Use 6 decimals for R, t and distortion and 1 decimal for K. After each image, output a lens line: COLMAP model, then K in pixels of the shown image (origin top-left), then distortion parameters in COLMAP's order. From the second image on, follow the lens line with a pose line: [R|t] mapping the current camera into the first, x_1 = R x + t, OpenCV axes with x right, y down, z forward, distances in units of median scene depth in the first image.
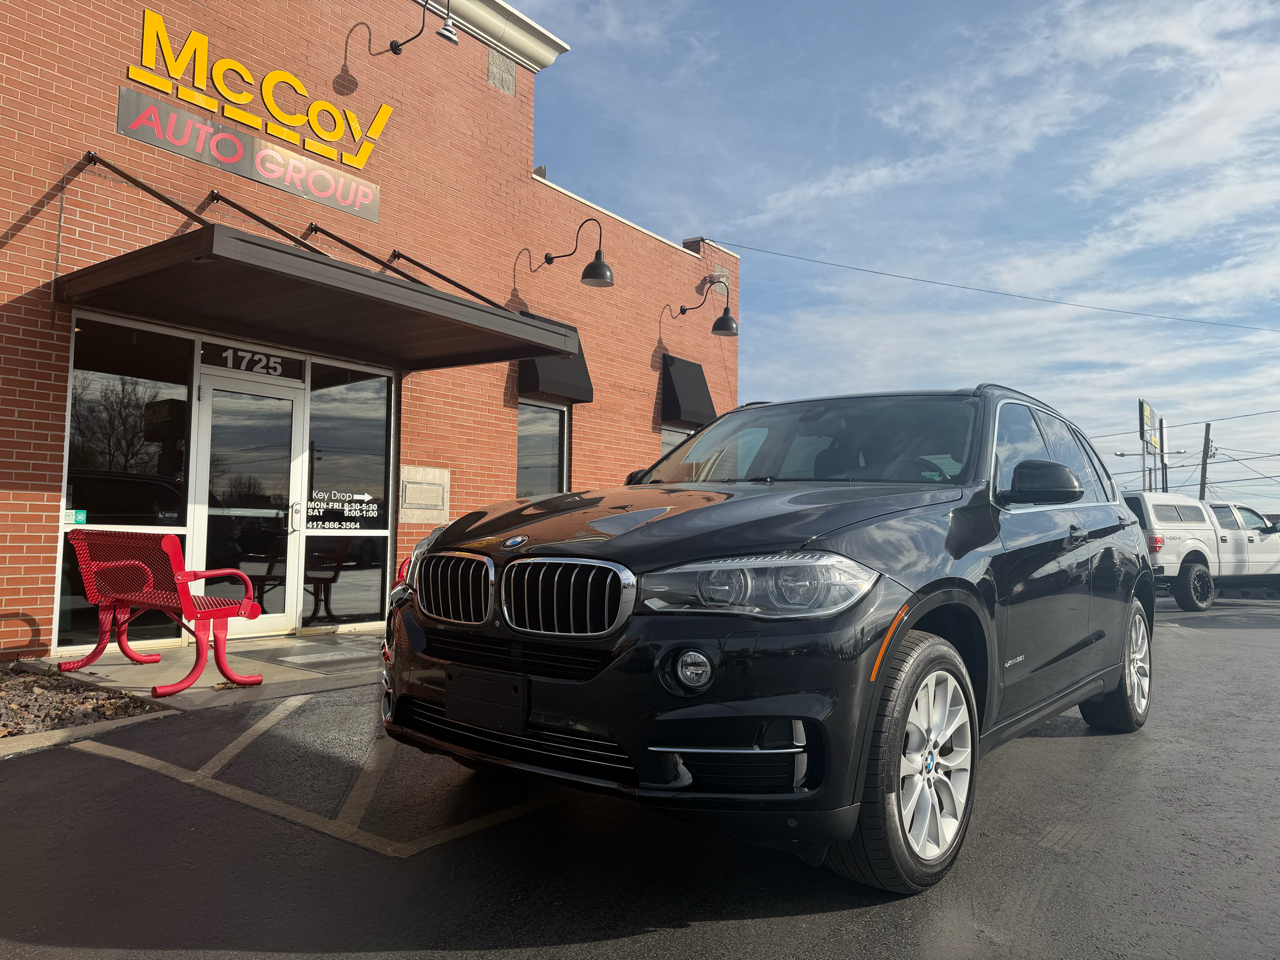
lens RADIAL K [[916.5, 0, 645.5], [0, 916.5, 478.8], [0, 0, 1]] dist [0.029225, -0.036324]
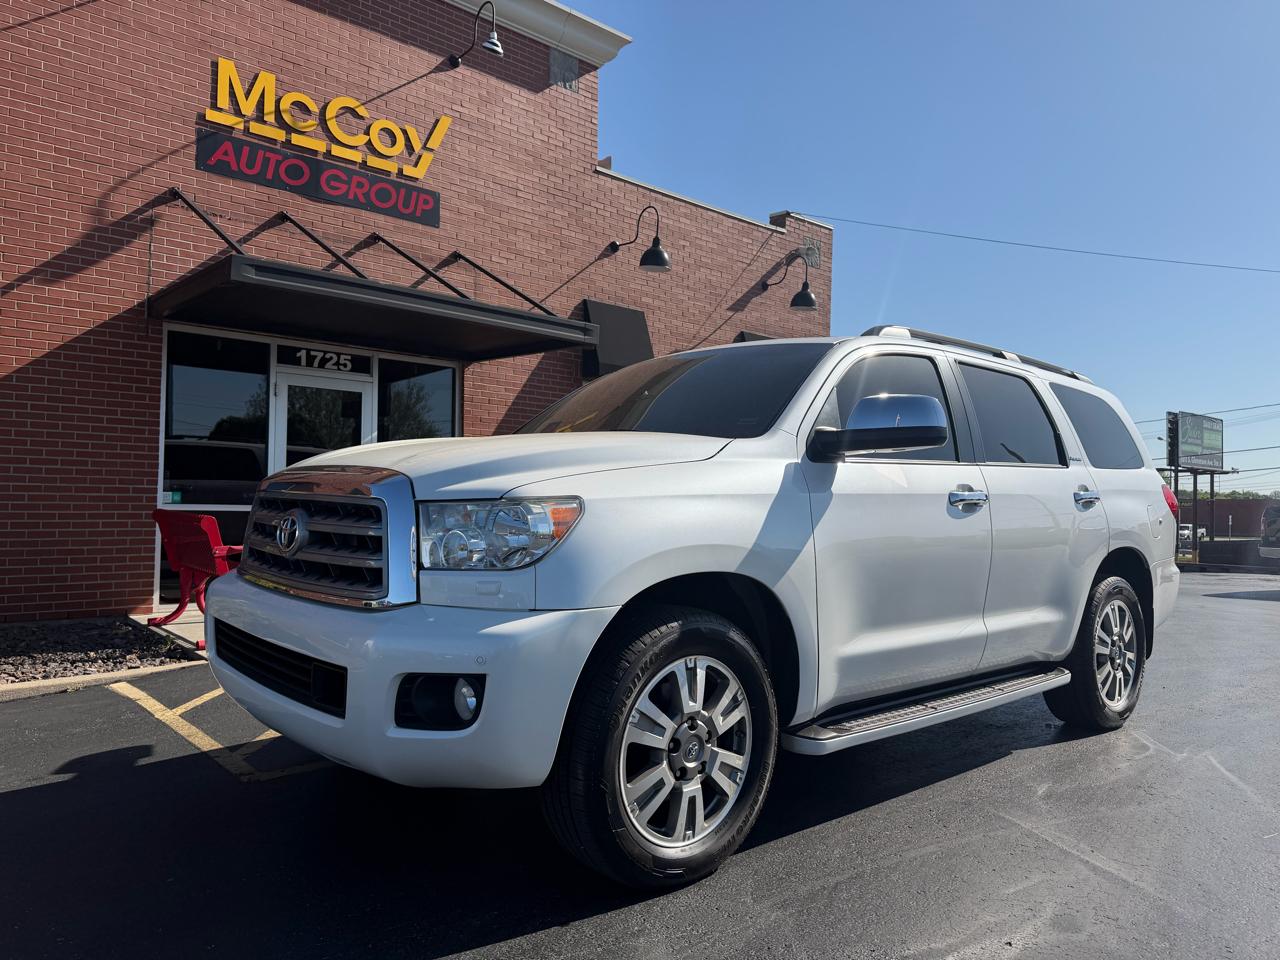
lens RADIAL K [[916.5, 0, 646.5], [0, 916.5, 485.0], [0, 0, 1]] dist [0.029225, -0.036324]
pose [[0.979642, -0.001148, -0.200750, 0.191773], [0.009826, 0.999059, 0.042235, -0.016564], [0.200513, -0.043348, 0.978732, -0.040327]]
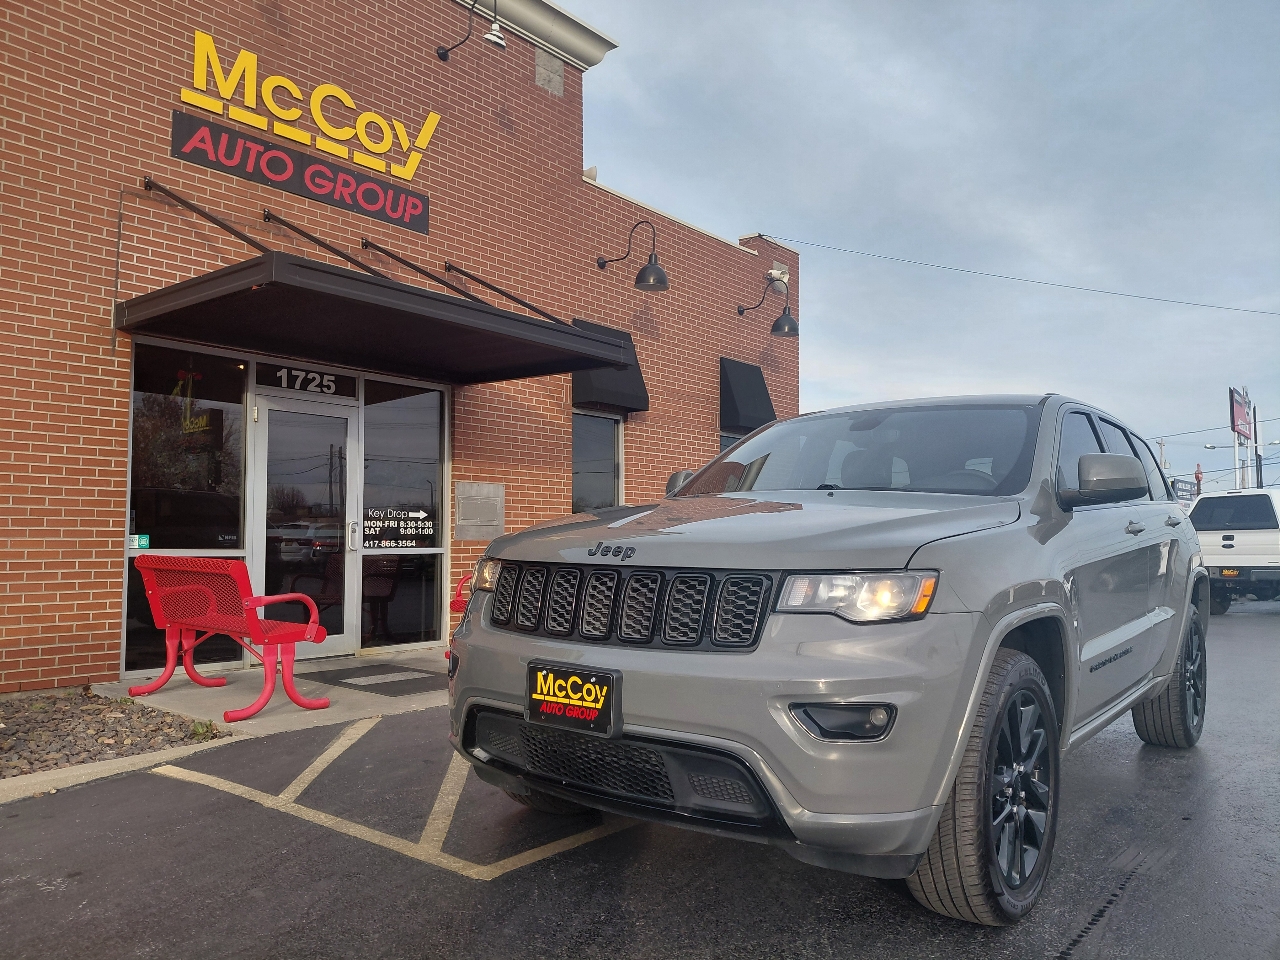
lens RADIAL K [[964.1, 0, 661.2], [0, 964.1, 492.3], [0, 0, 1]] dist [0.030521, -0.057864]
pose [[0.998988, -0.018726, -0.040890, -0.005503], [0.019183, 0.999757, 0.010827, -0.011060], [0.040677, -0.011600, 0.999105, -0.025282]]
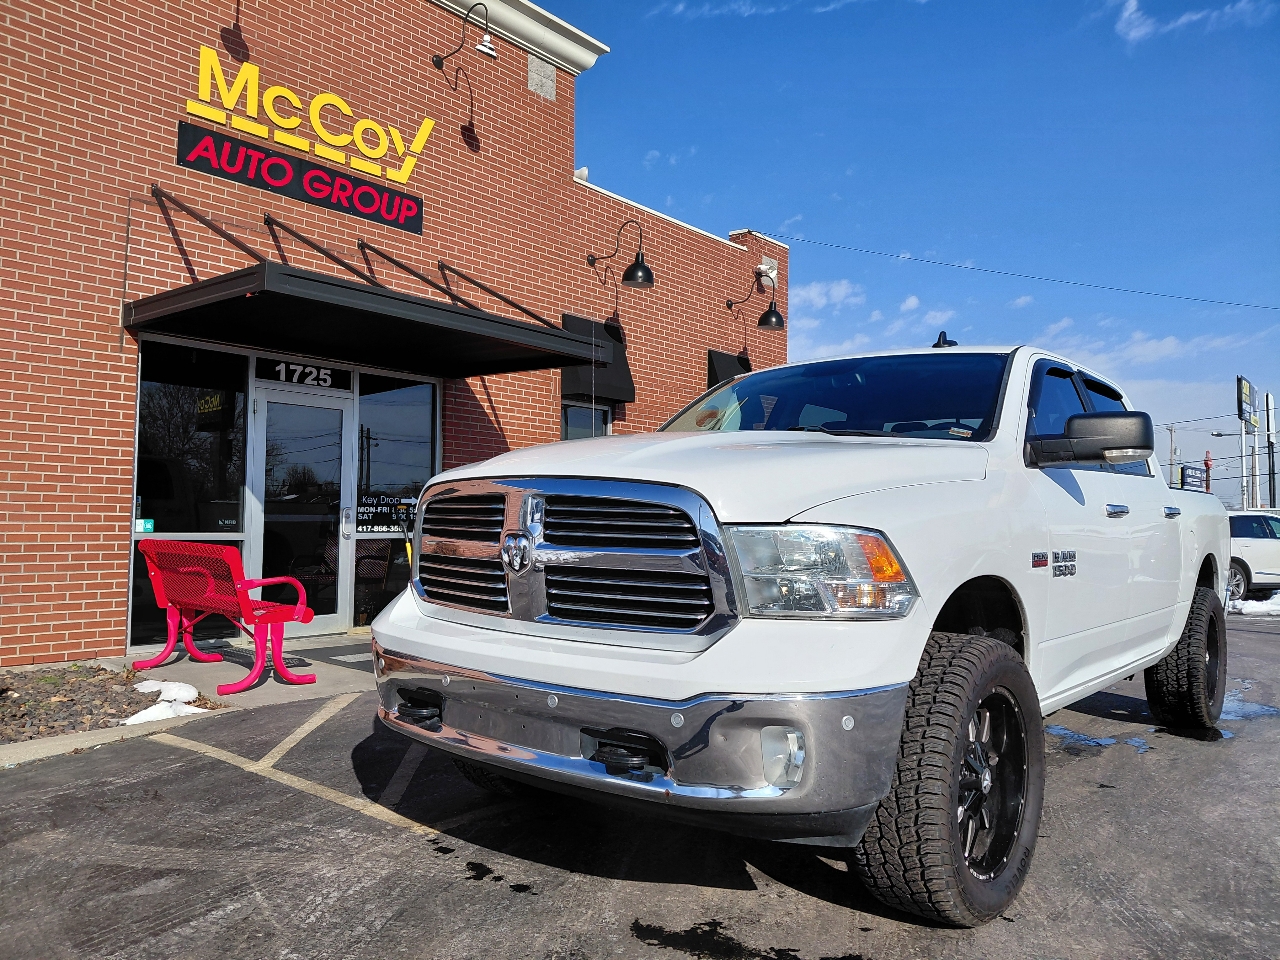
lens RADIAL K [[964.1, 0, 662.6], [0, 964.1, 478.9], [0, 0, 1]] dist [0.030521, -0.057864]
pose [[0.998571, -0.007217, -0.052951, 0.038844], [0.008165, 0.999810, 0.017716, -0.024219], [0.052813, -0.018123, 0.998440, -0.080631]]
